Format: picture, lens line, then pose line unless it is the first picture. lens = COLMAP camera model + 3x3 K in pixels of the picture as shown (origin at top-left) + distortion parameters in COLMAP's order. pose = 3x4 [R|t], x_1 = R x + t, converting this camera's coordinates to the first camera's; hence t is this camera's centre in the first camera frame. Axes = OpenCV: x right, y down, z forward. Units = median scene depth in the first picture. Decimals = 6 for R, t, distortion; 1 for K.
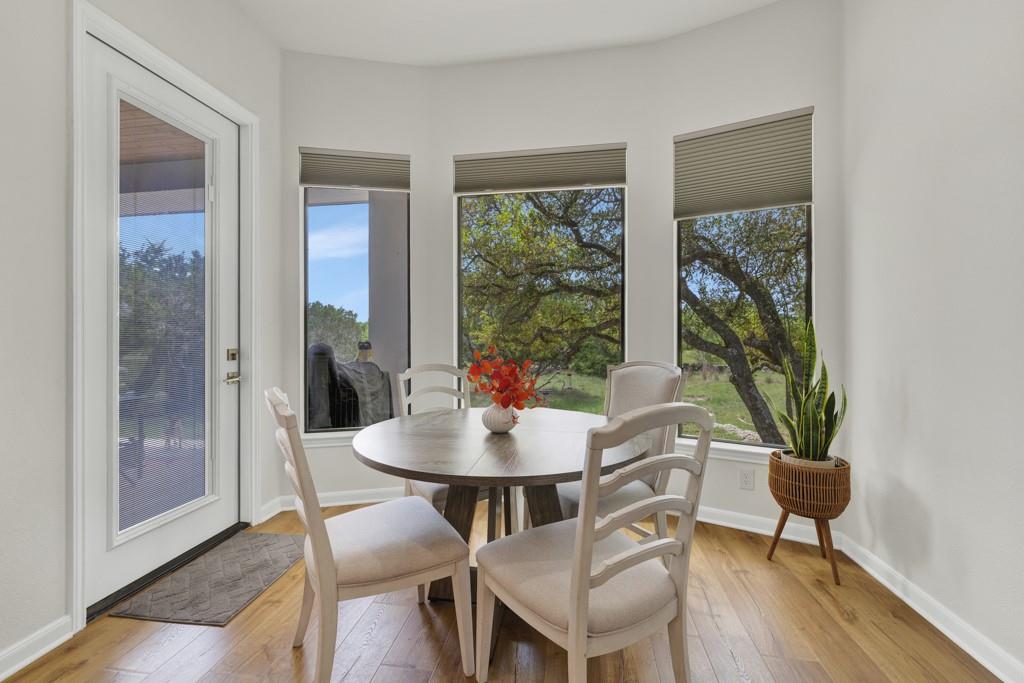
lens RADIAL K [[444.6, 0, 516.8], [0, 444.6, 328.1], [0, 0, 1]] dist [0.016554, 0.000153]
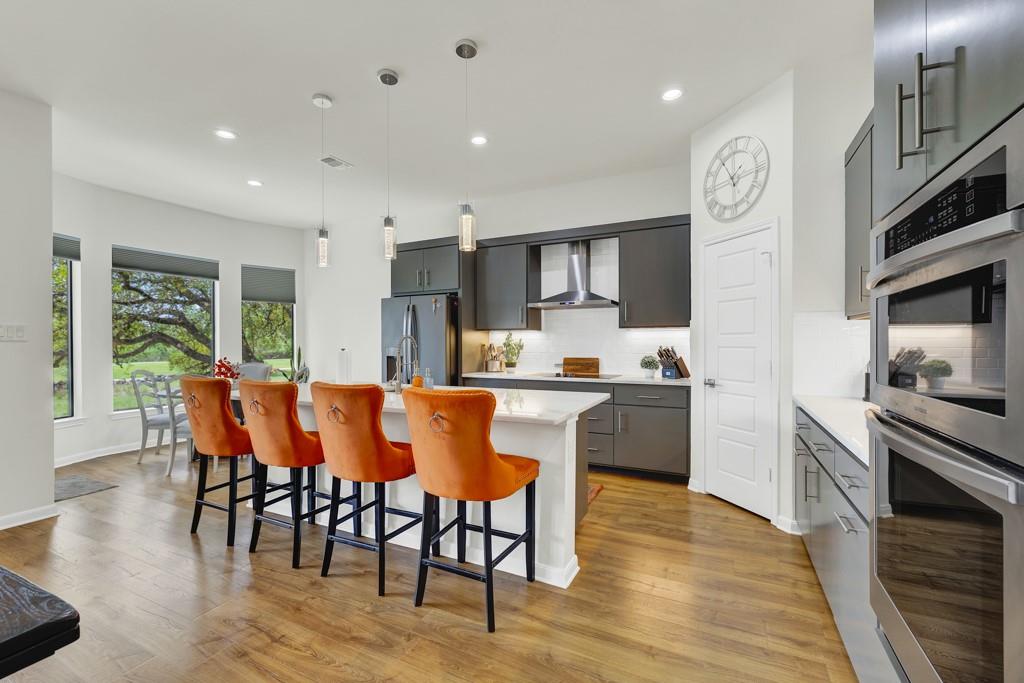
lens RADIAL K [[441.2, 0, 512.4], [0, 441.2, 339.1], [0, 0, 1]] dist [0.000421, 0.000298]
pose [[0.319410, 0.003649, 0.947610, -1.344775], [0.002486, 0.999986, -0.004689, -0.038306], [-0.947613, 0.003854, 0.319396, -1.028169]]
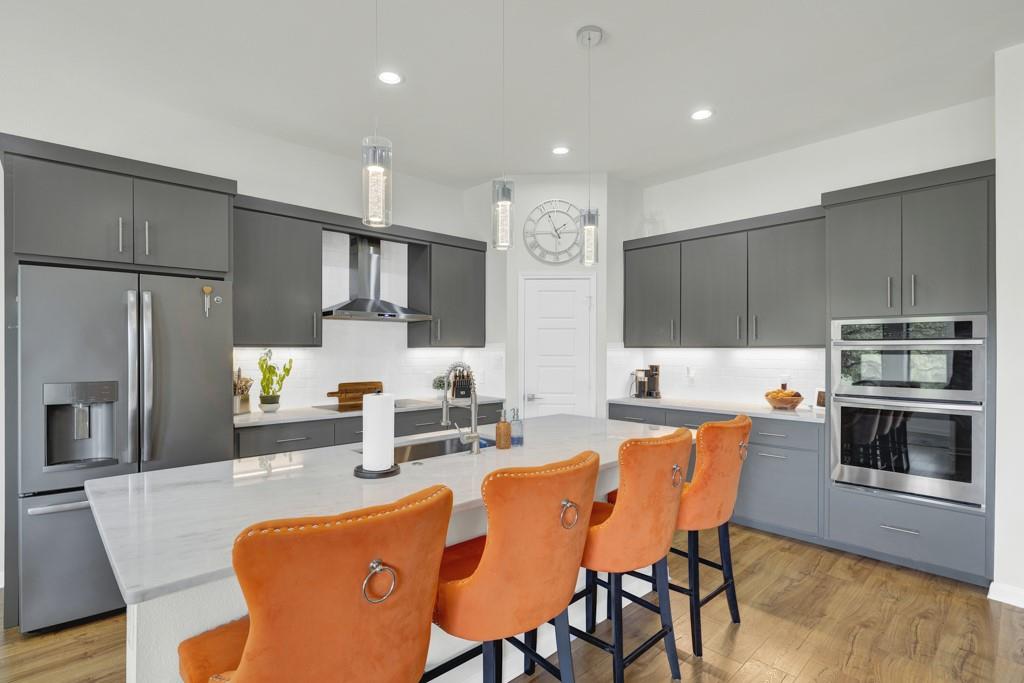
lens RADIAL K [[478.3, 0, 512.0], [0, 478.3, 341.5], [0, 0, 1]] dist [-0.000917, -0.000116]
pose [[-0.774979, -0.000005, 0.631987, -0.919427], [-0.007893, 0.999922, -0.009670, -0.089840], [-0.631938, -0.012482, -0.774919, 0.152182]]
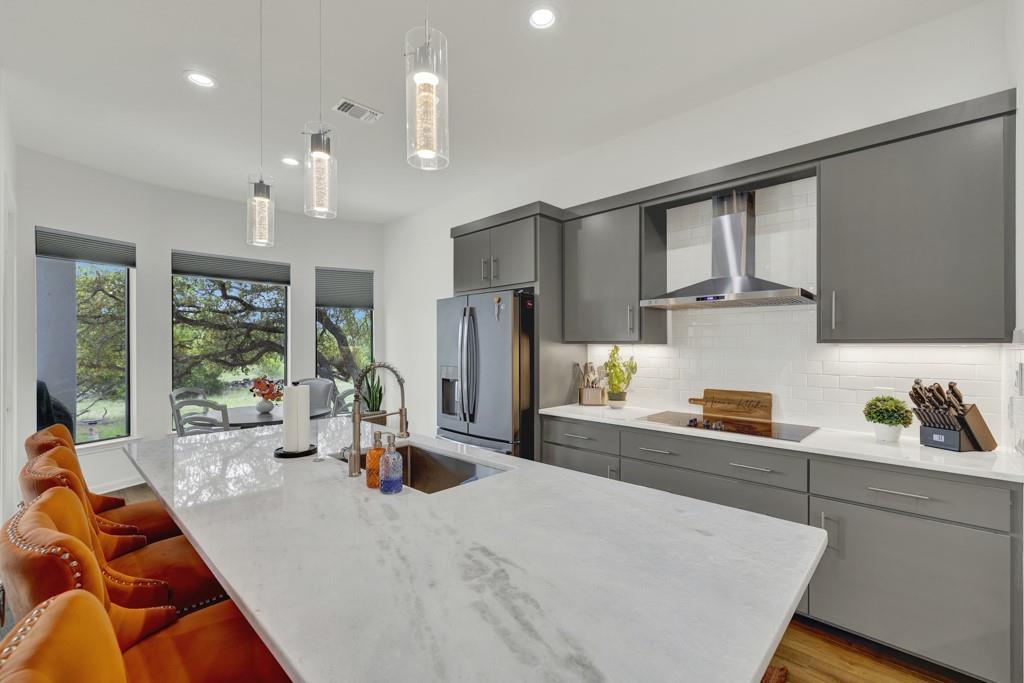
lens RADIAL K [[441.2, 0, 512.4], [0, 441.2, 339.1], [0, 0, 1]] dist [0.000421, 0.000298]
pose [[0.592540, 0.009274, 0.805488, -0.734894], [-0.000908, 0.999941, -0.010845, -0.081191], [-0.805540, 0.005694, 0.592513, -0.915342]]
